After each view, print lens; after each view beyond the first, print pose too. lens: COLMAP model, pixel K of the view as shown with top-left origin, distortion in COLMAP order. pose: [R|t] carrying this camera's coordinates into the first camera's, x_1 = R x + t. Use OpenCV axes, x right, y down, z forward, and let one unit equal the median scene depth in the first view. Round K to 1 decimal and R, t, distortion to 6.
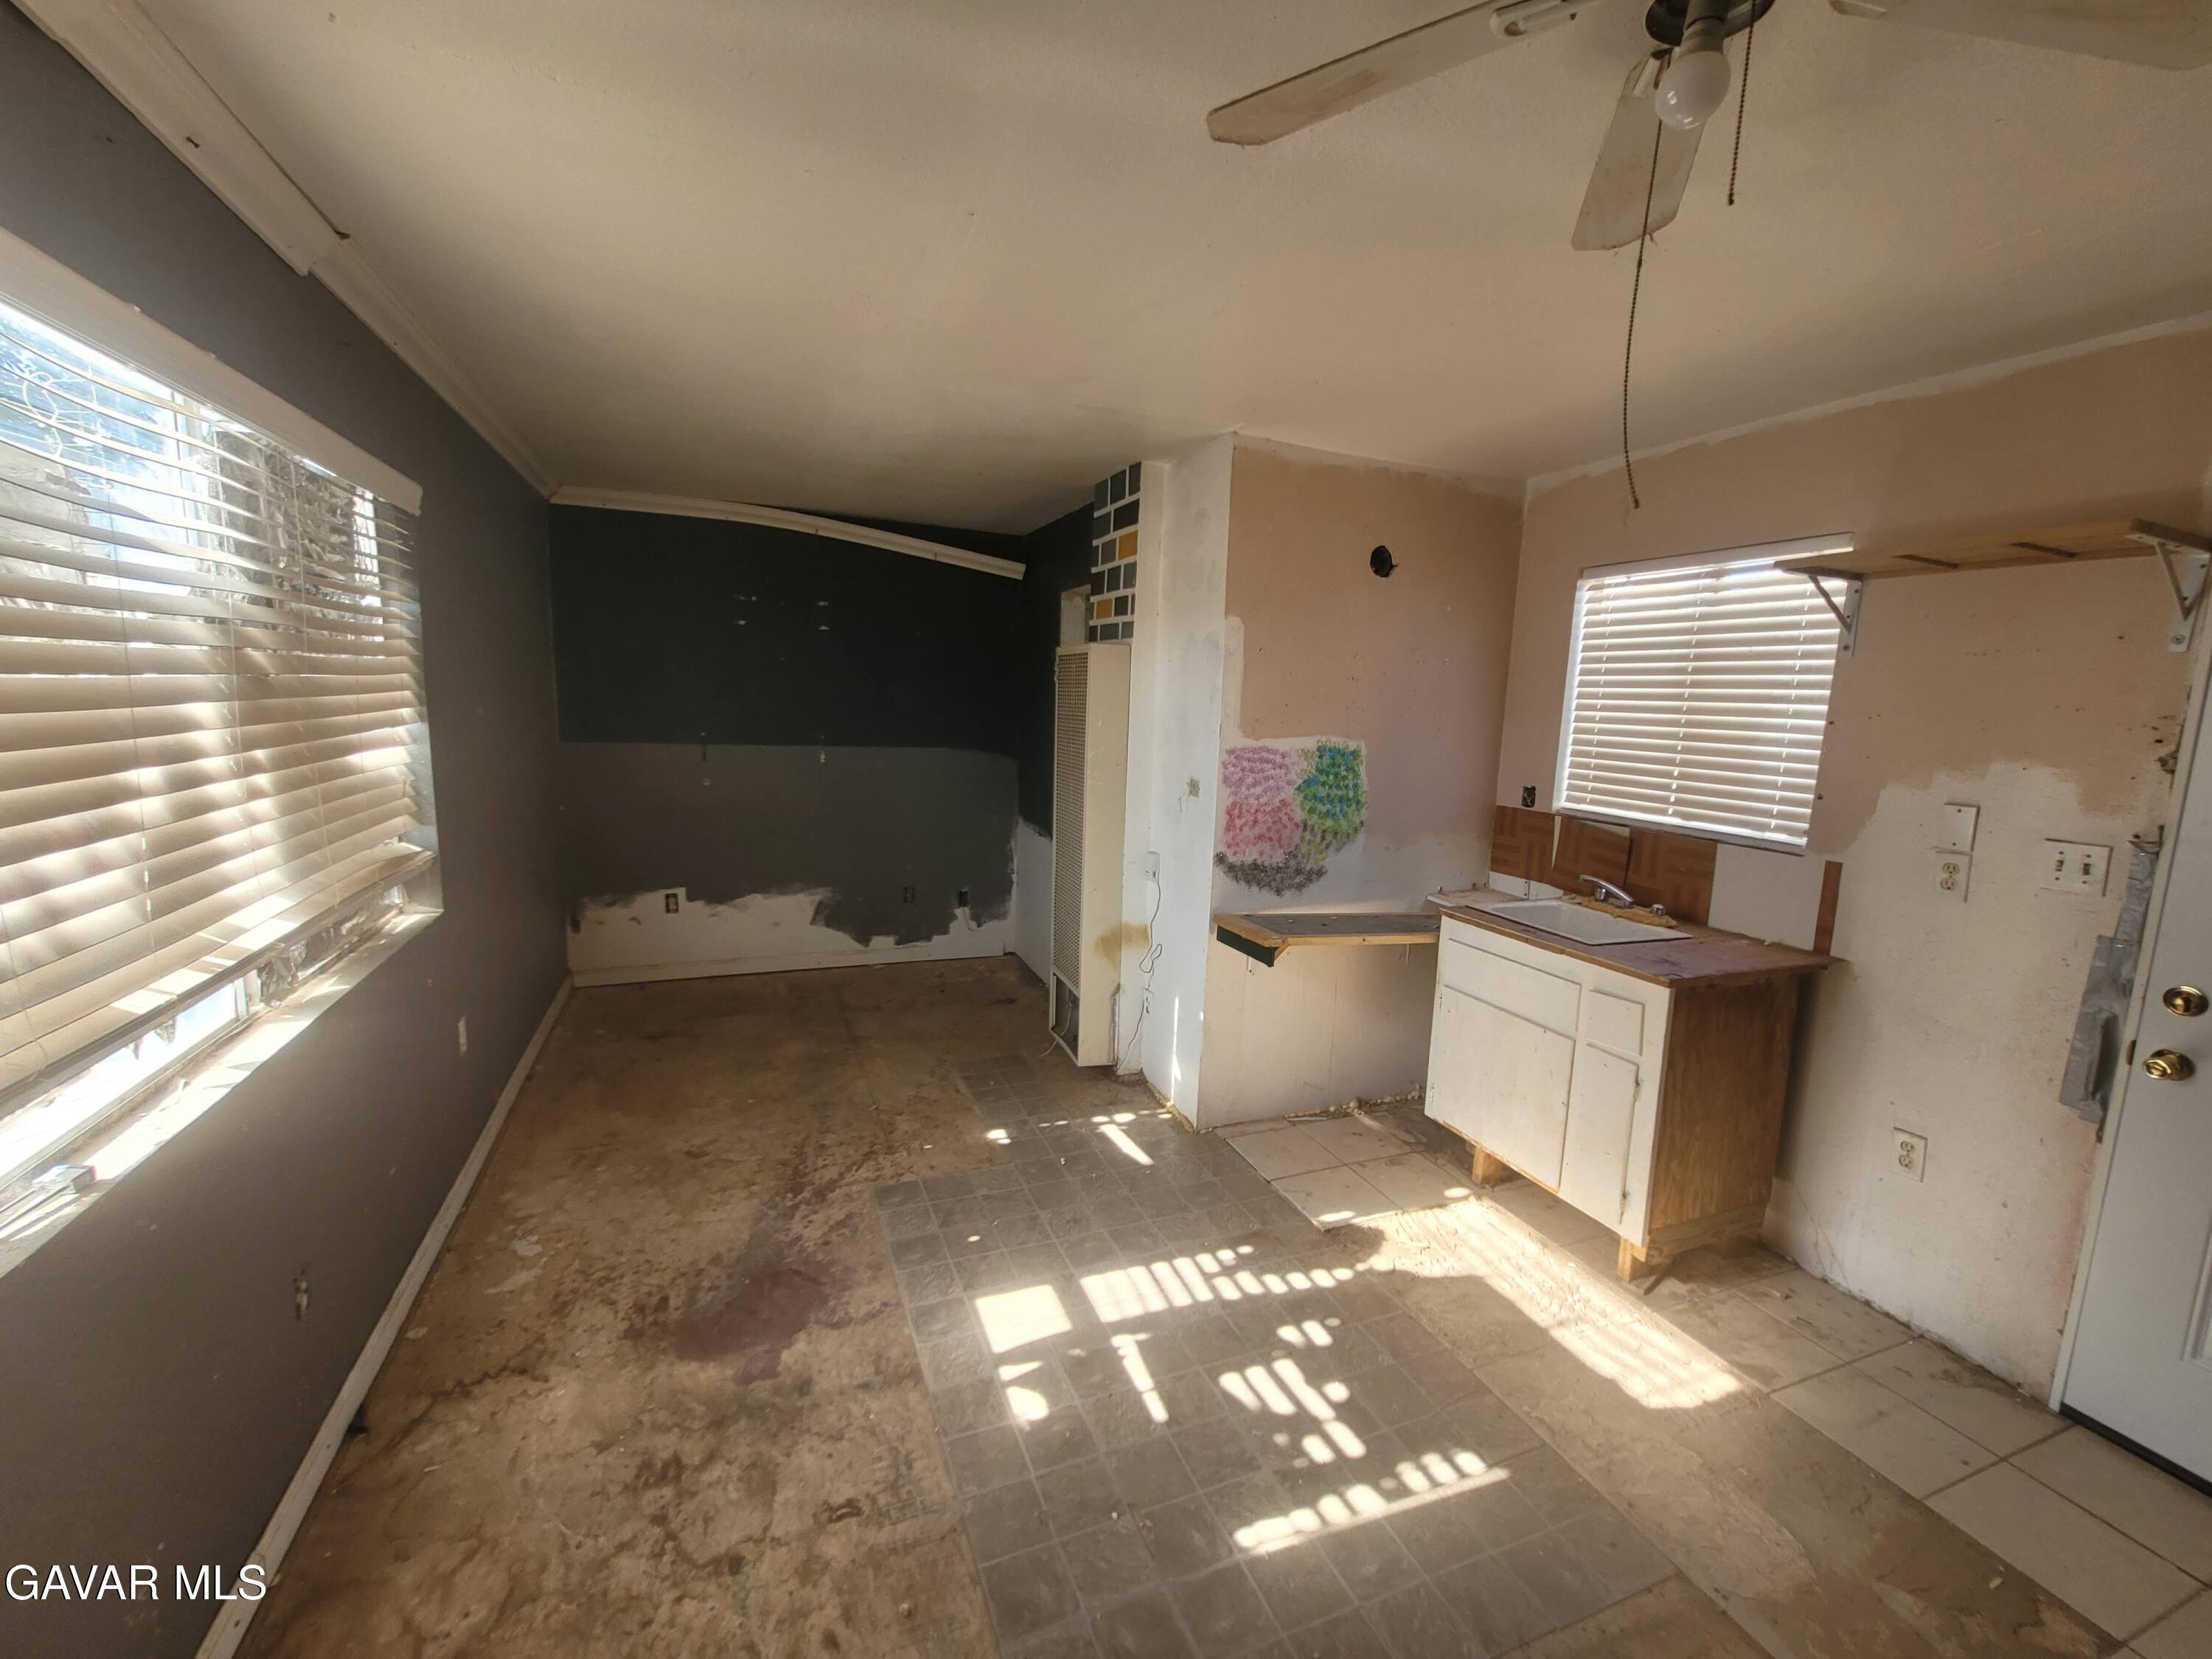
lens RADIAL K [[918.5, 0, 1116.2], [0, 918.5, 833.0], [0, 0, 1]] dist [-0.000400, -0.000913]
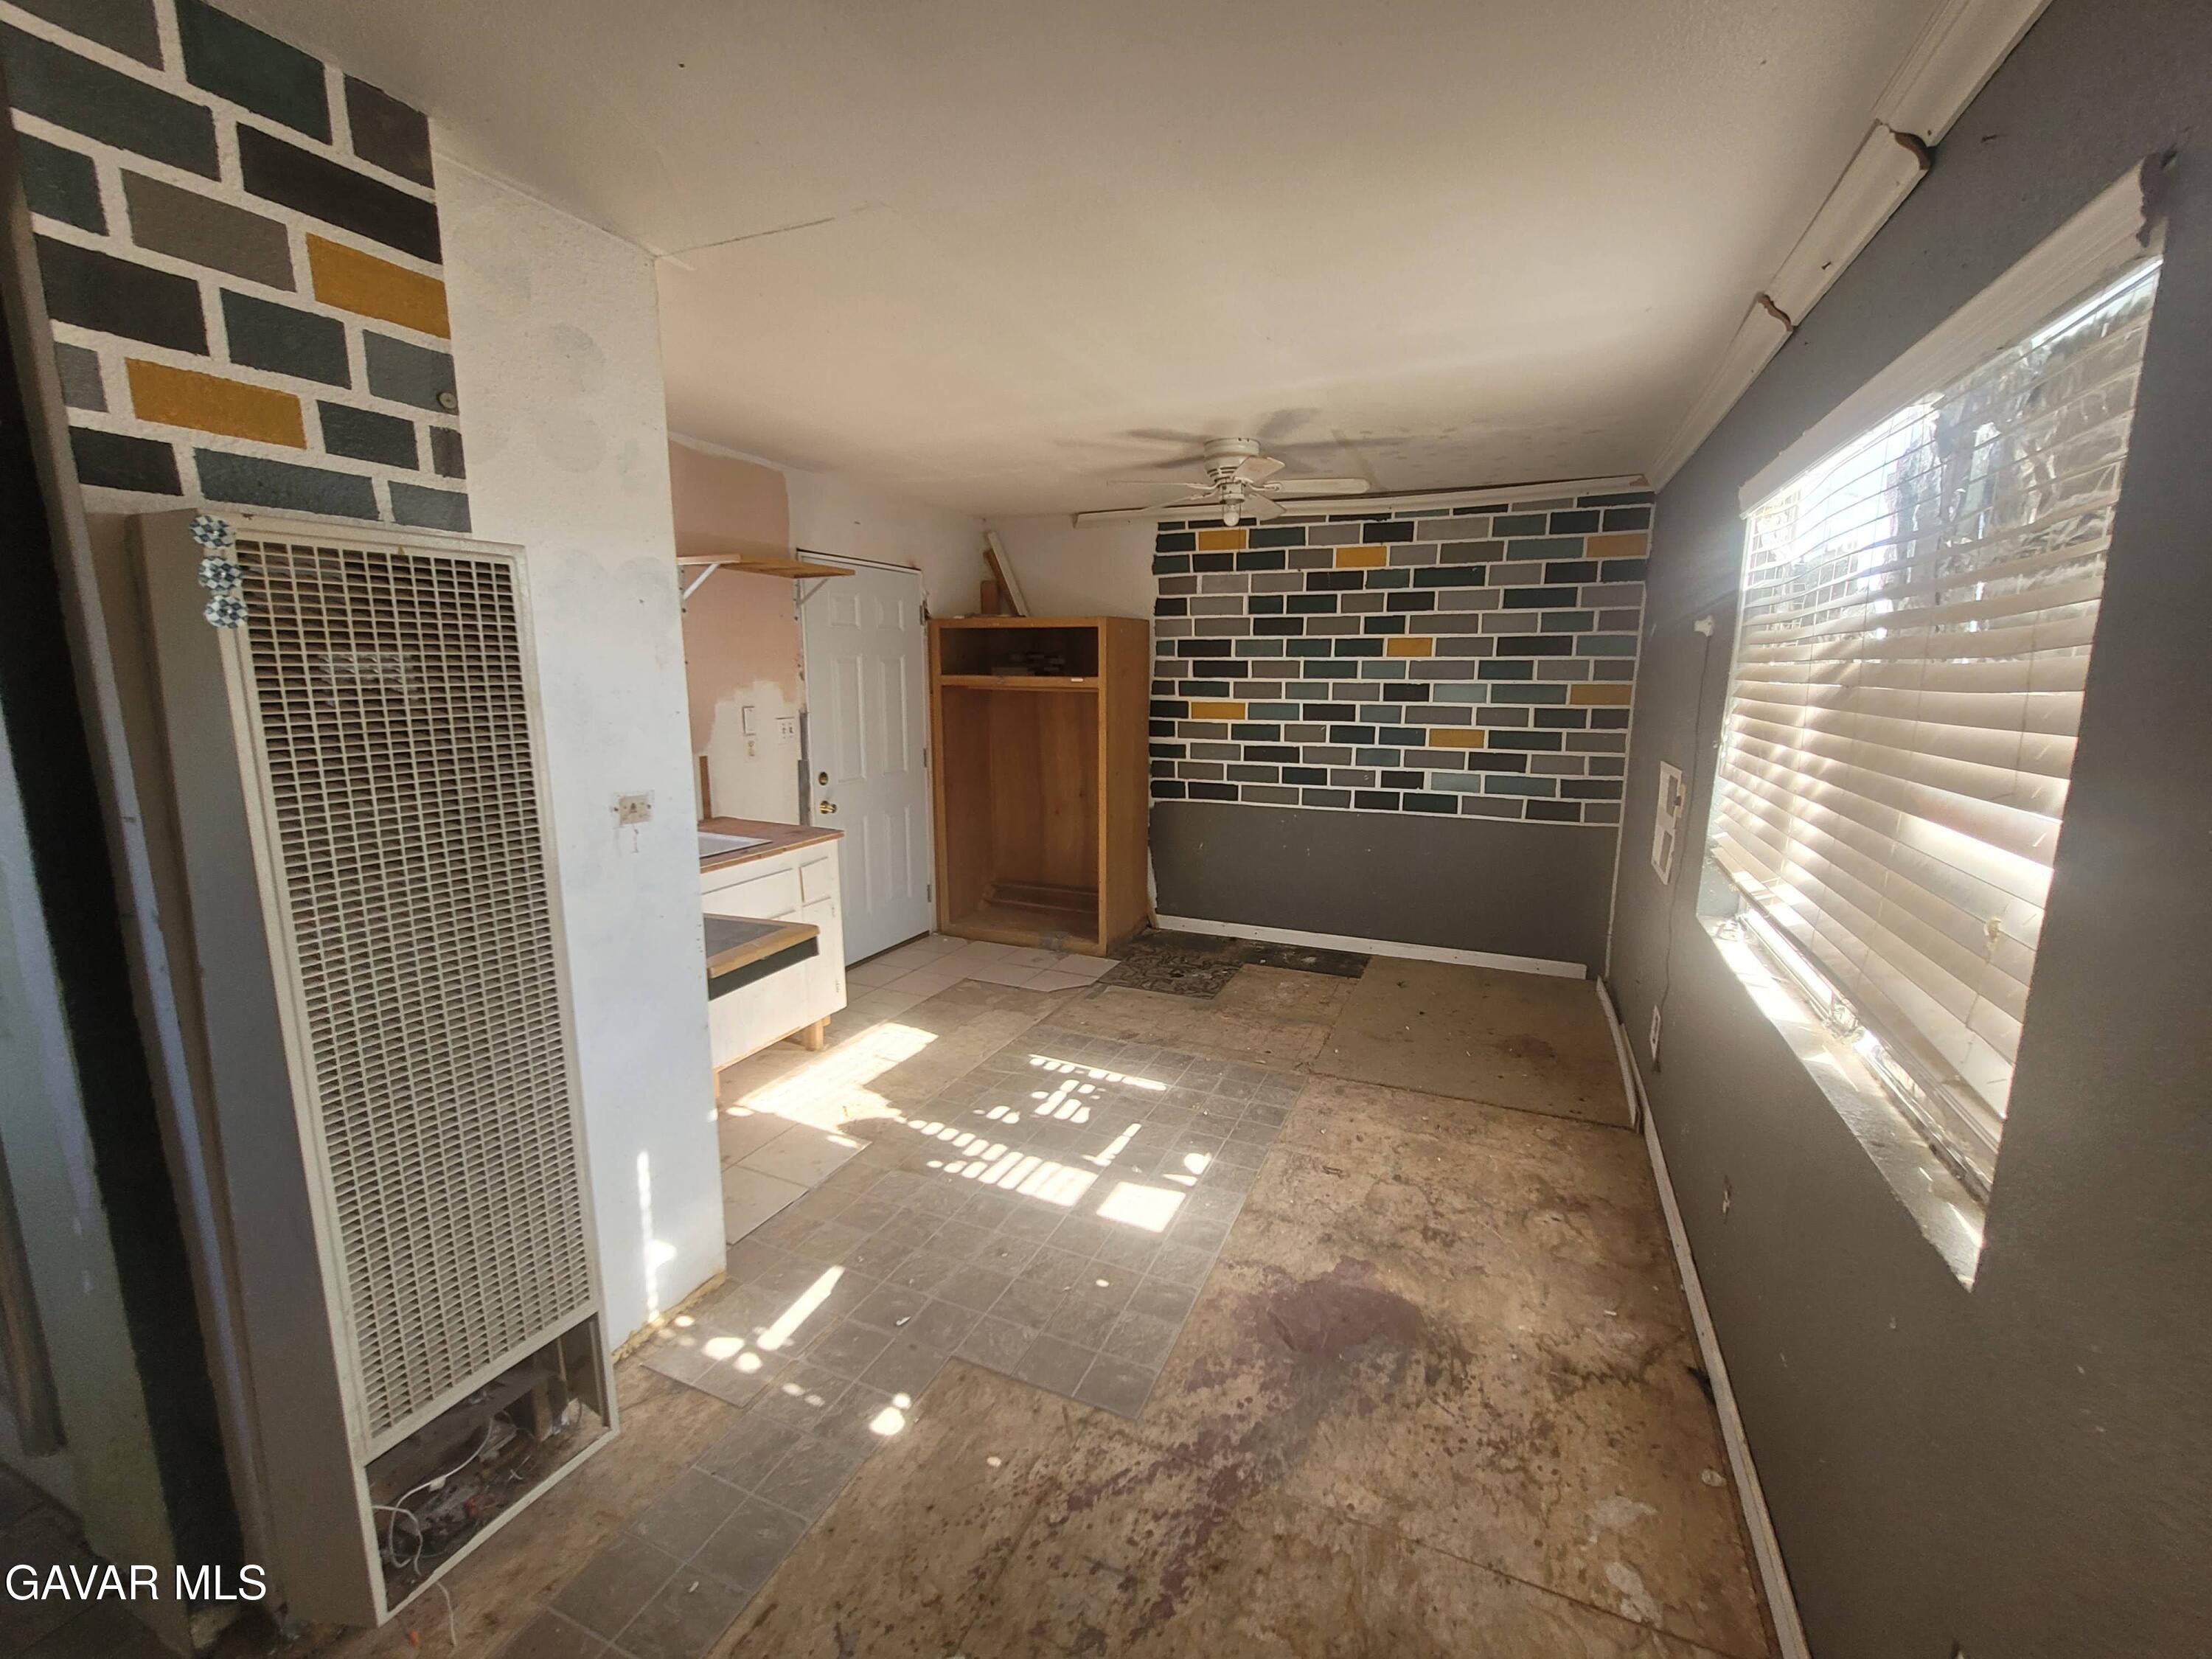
lens RADIAL K [[918.5, 0, 1116.7], [0, 918.5, 824.6], [0, 0, 1]] dist [-0.000400, -0.000913]
pose [[-0.699138, -0.165733, 0.695514, -0.824447], [0.071710, 0.951605, 0.298840, -0.288078], [-0.711382, 0.258806, -0.653418, 1.689015]]
